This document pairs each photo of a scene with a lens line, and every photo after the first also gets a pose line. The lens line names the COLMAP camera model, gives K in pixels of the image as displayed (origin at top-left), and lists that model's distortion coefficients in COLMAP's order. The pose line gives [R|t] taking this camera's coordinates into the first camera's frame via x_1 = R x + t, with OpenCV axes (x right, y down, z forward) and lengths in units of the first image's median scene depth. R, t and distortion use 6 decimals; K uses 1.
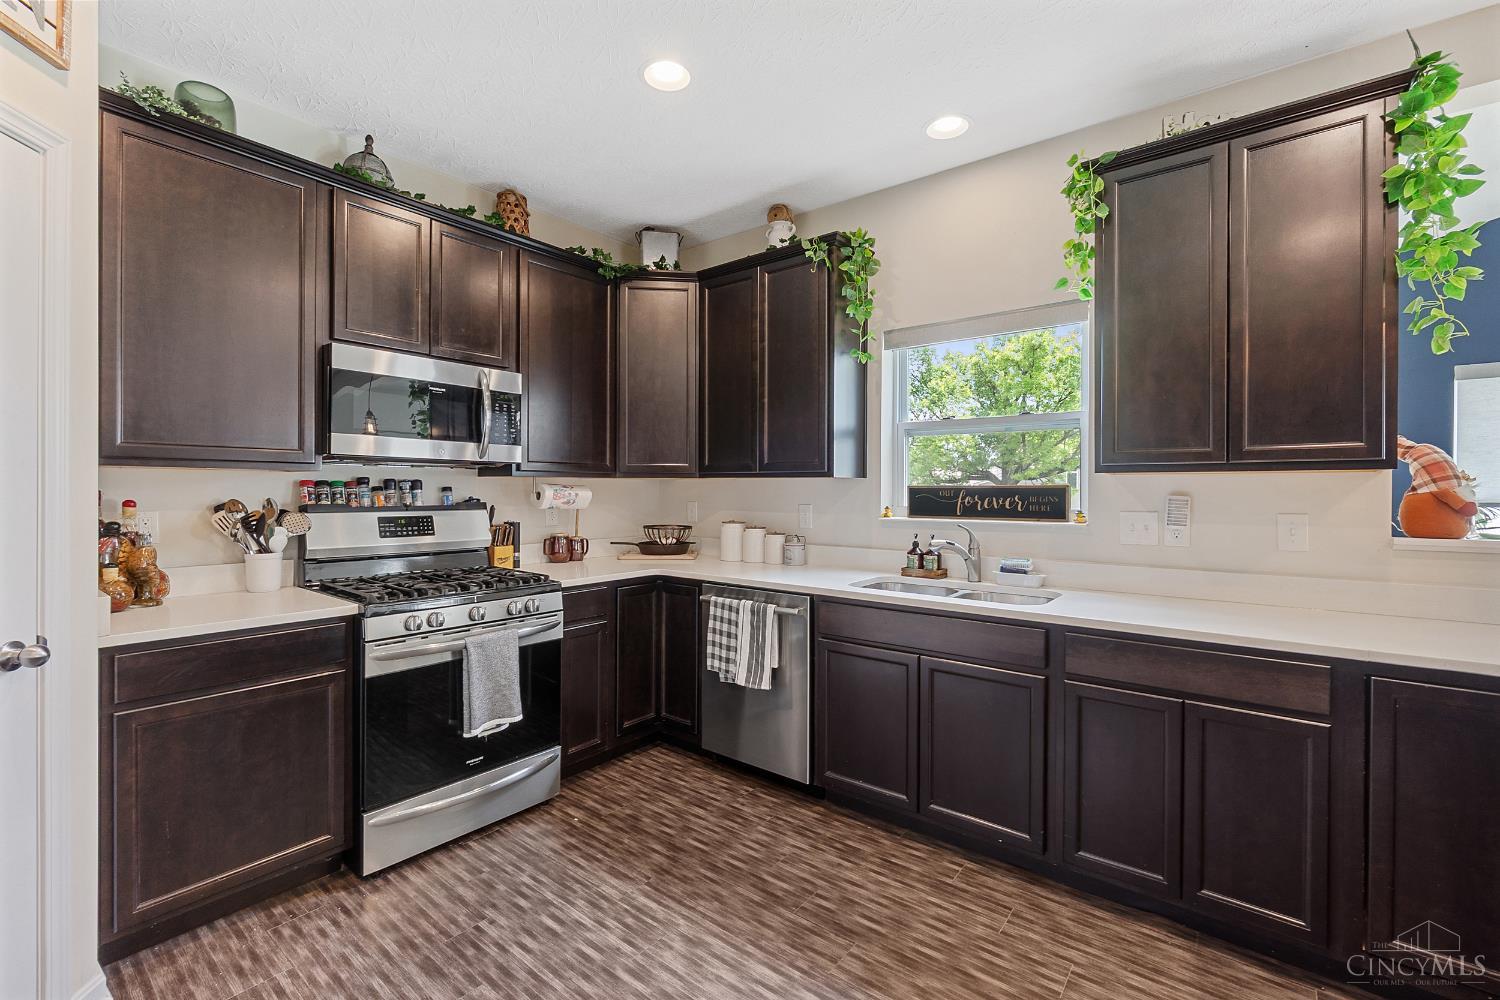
lens RADIAL K [[649.2, 0, 750.0], [0, 649.2, 500.0], [0, 0, 1]] dist [-0.003590, -0.001212]
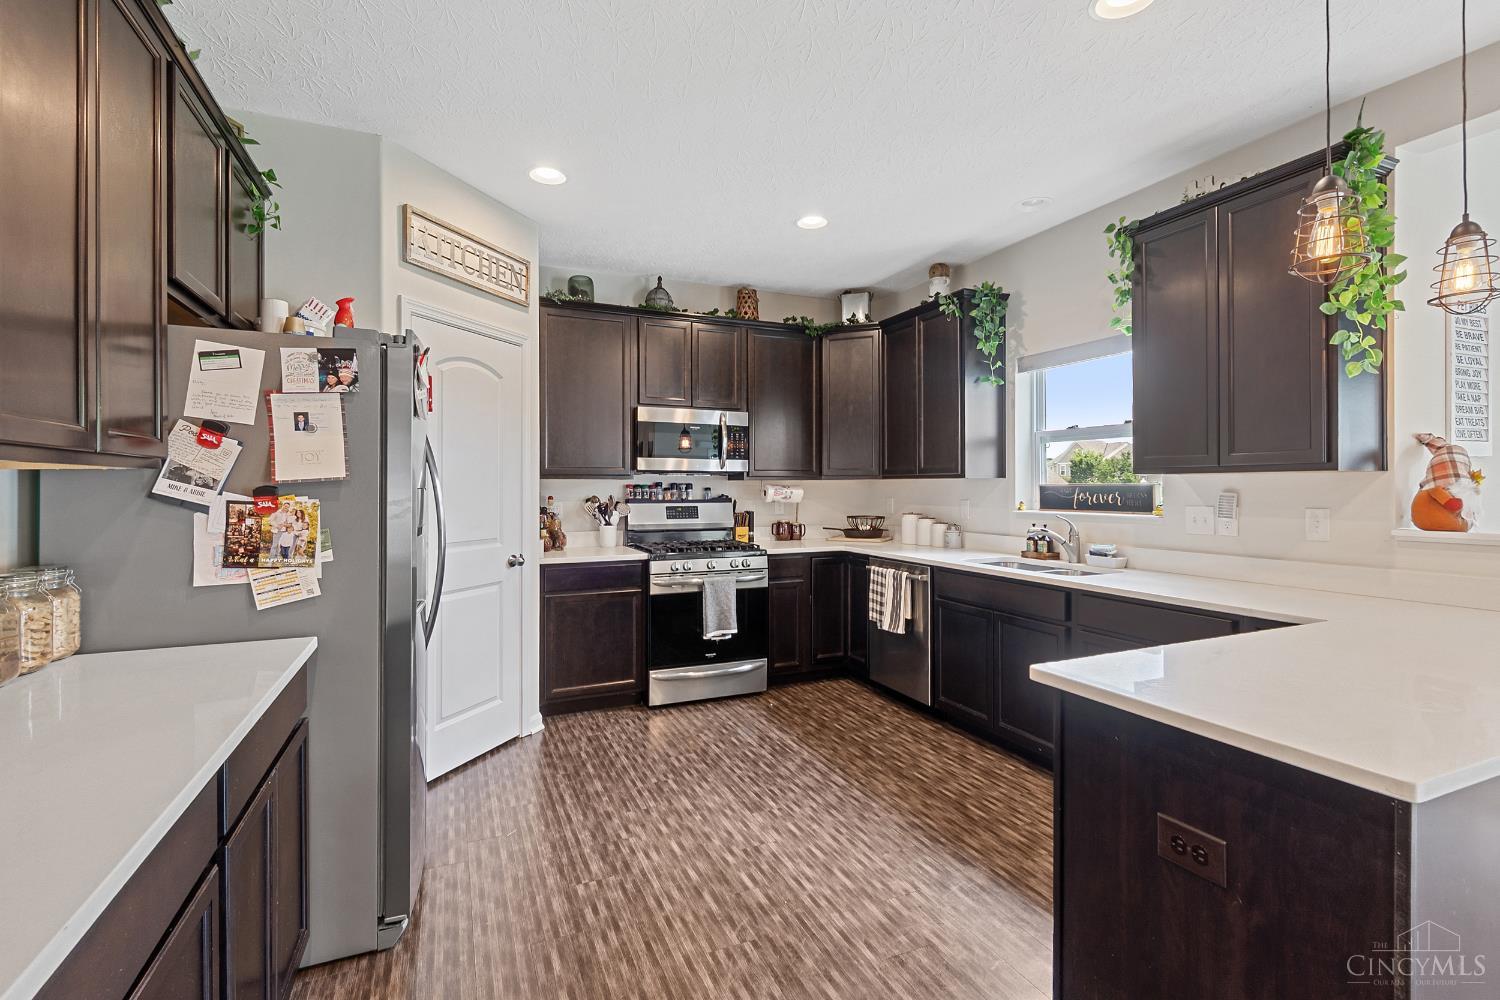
lens RADIAL K [[649.2, 0, 750.0], [0, 649.2, 500.0], [0, 0, 1]] dist [-0.003590, -0.001212]
pose [[0.891429, 0.002692, -0.453152, 0.359713], [-0.000654, 0.999989, 0.004653, 0.002327], [0.453160, -0.003851, 0.891421, -0.367651]]
